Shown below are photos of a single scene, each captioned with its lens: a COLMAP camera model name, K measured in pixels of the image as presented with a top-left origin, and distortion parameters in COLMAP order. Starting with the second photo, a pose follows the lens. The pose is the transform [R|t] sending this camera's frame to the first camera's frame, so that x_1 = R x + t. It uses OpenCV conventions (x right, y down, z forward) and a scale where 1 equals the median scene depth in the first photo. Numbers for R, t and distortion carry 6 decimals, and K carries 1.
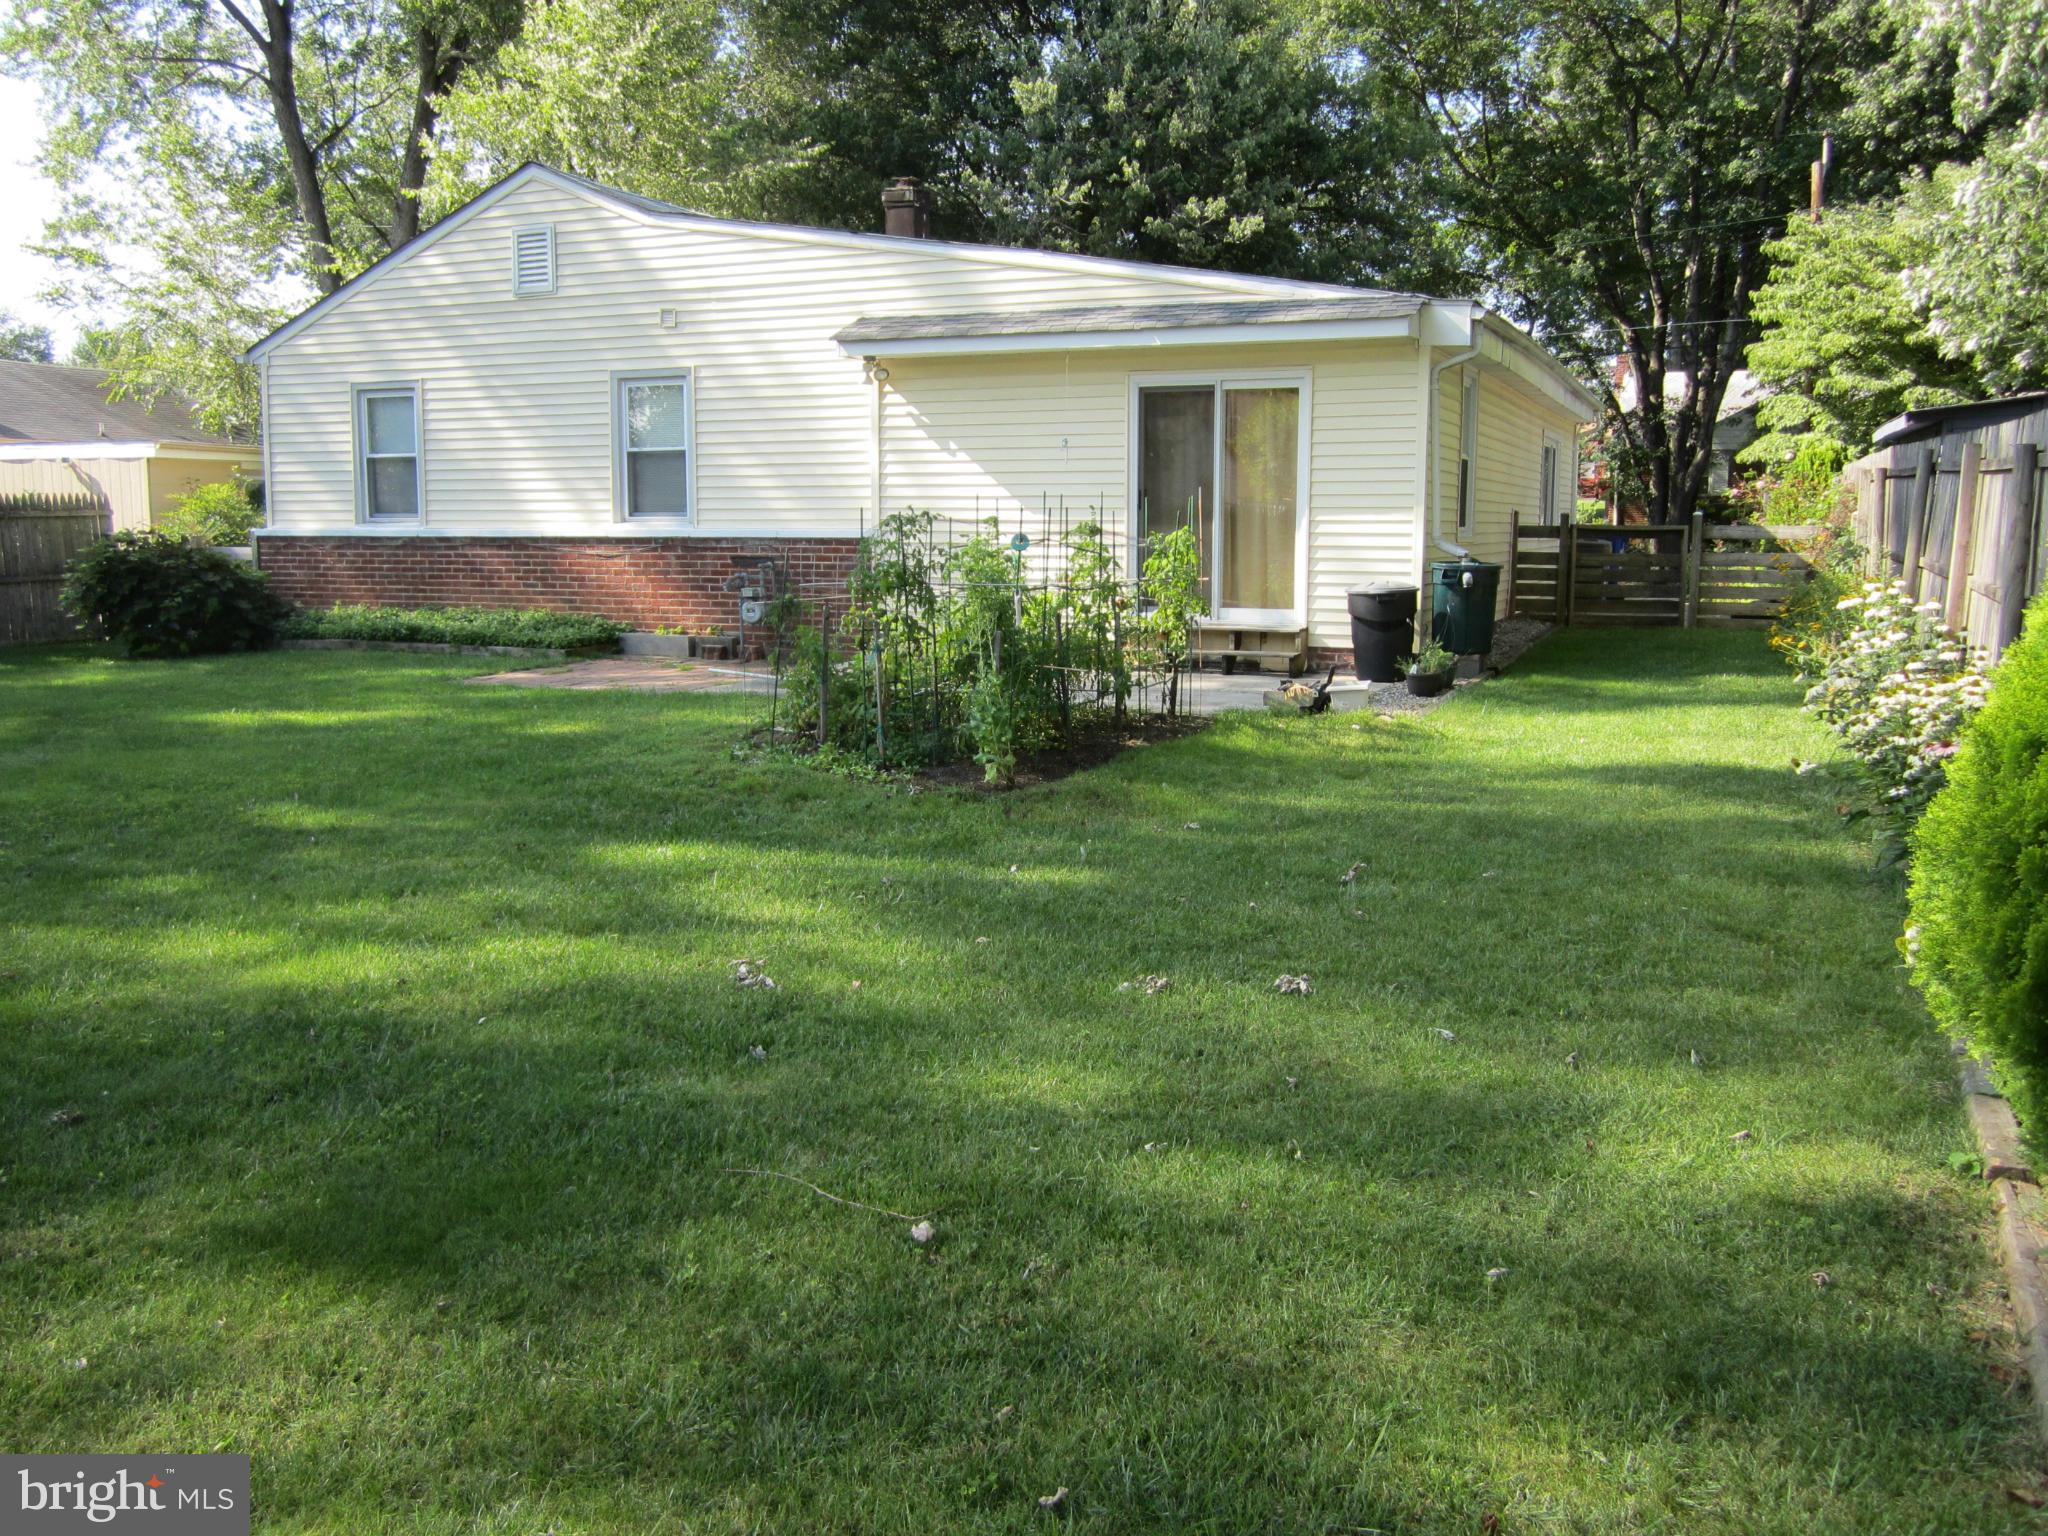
lens RADIAL K [[1683.0, 0, 1031.5], [0, 1683.0, 765.2], [0, 0, 1]] dist [-0.047026, 0.017361]
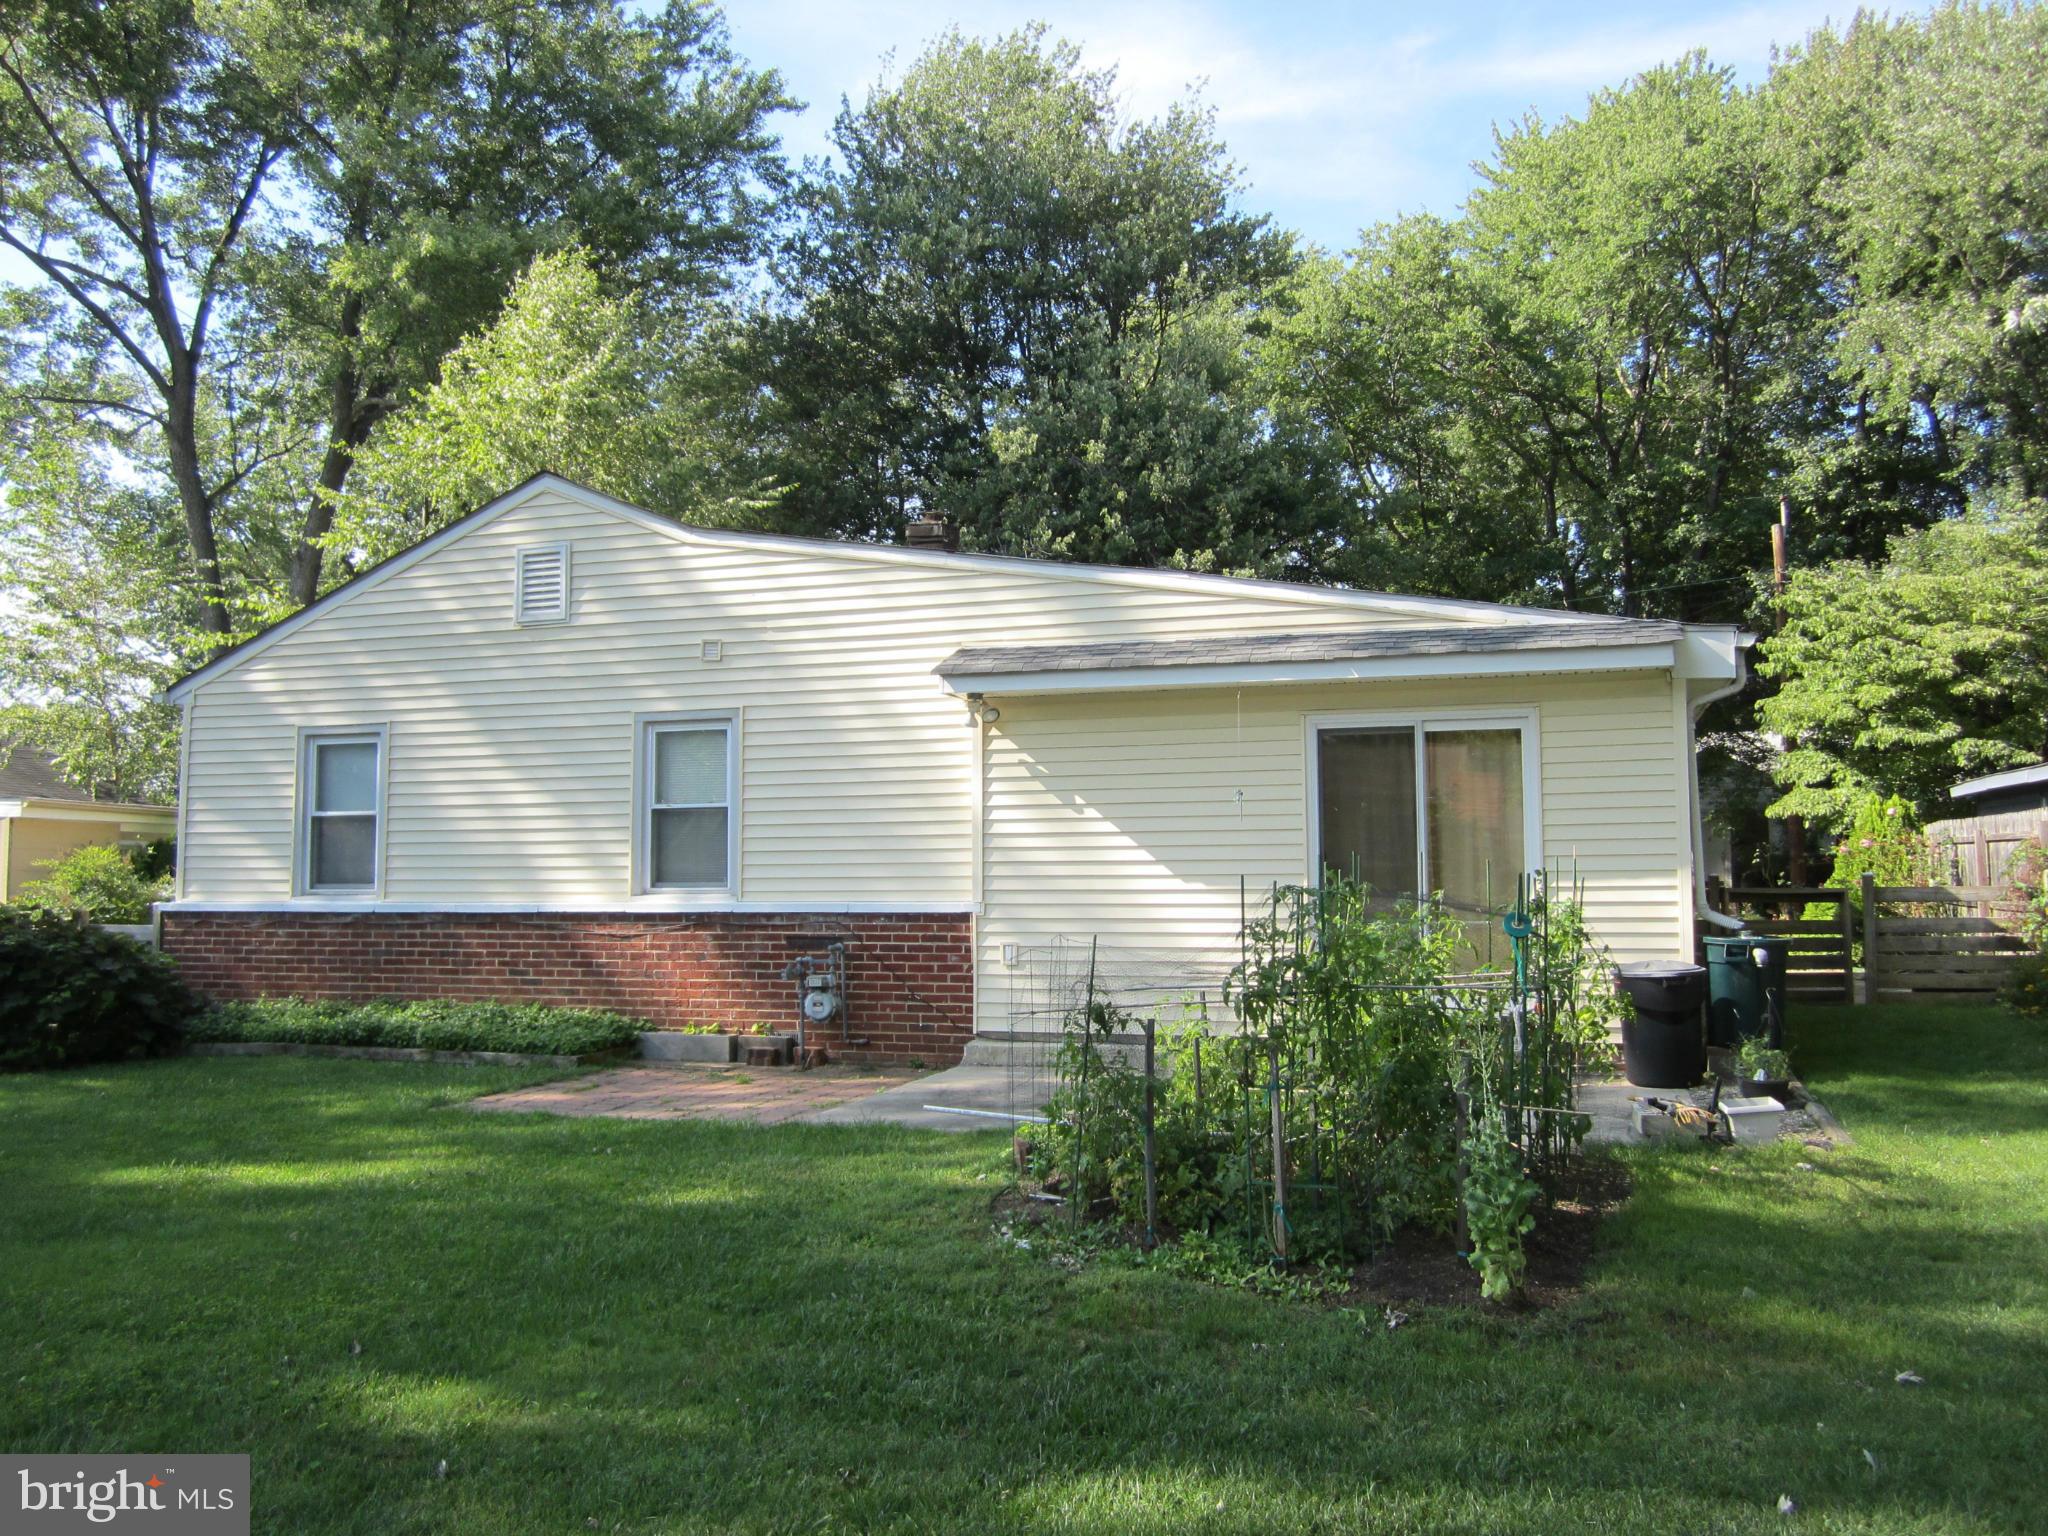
lens RADIAL K [[1683.0, 0, 1032.1], [0, 1683.0, 774.3], [0, 0, 1]] dist [-0.047026, 0.017361]
pose [[0.995801, -0.000576, 0.091537, -0.129583], [0.019773, 0.977726, -0.208954, -0.028009], [-0.089378, 0.209887, 0.973632, 0.177801]]
